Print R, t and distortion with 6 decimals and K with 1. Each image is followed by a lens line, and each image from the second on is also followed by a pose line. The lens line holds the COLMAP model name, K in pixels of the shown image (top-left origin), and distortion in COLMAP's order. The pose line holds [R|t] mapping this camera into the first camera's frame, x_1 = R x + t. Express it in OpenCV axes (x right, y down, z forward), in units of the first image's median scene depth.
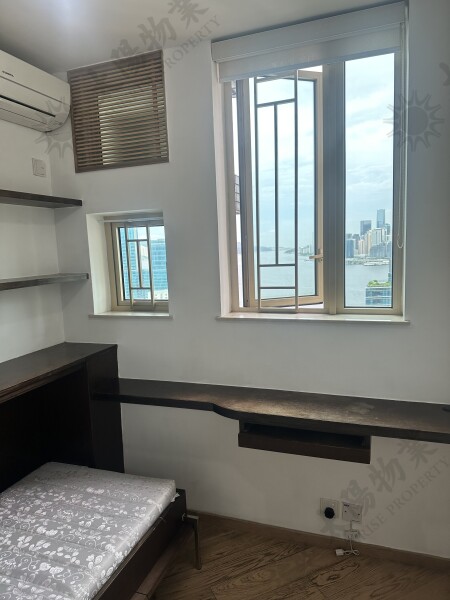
lens RADIAL K [[416.3, 0, 224.5], [0, 416.3, 300.4], [0, 0, 1]] dist [0.027050, -0.010645]
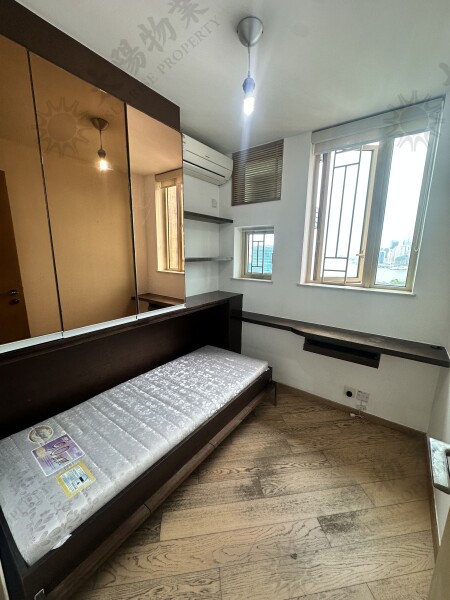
lens RADIAL K [[240.9, 0, 222.5], [0, 240.9, 300.5], [0, 0, 1]] dist [0.001382, 0.000139]
pose [[0.958673, 0.105964, -0.264040, -0.049136], [-0.086003, 0.992569, 0.086080, 0.050142], [0.271199, -0.059814, 0.960663, -0.149966]]
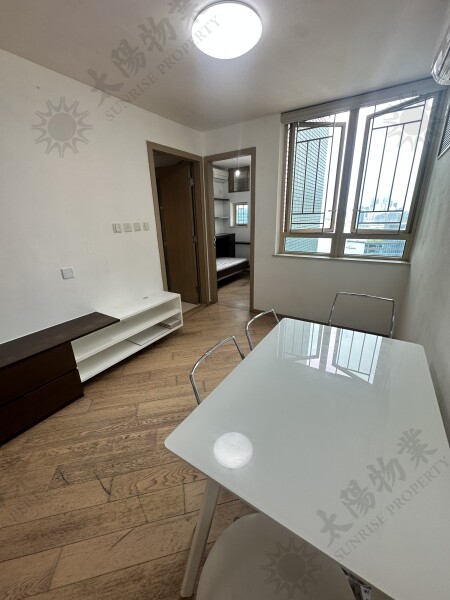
lens RADIAL K [[240.9, 0, 222.0], [0, 240.9, 297.5], [0, 0, 1]] dist [0.001382, 0.000139]
pose [[0.971177, 0.091729, -0.220004, 0.264932], [-0.046136, 0.977872, 0.204056, 0.286693], [0.233853, -0.188024, 0.953918, -1.806182]]
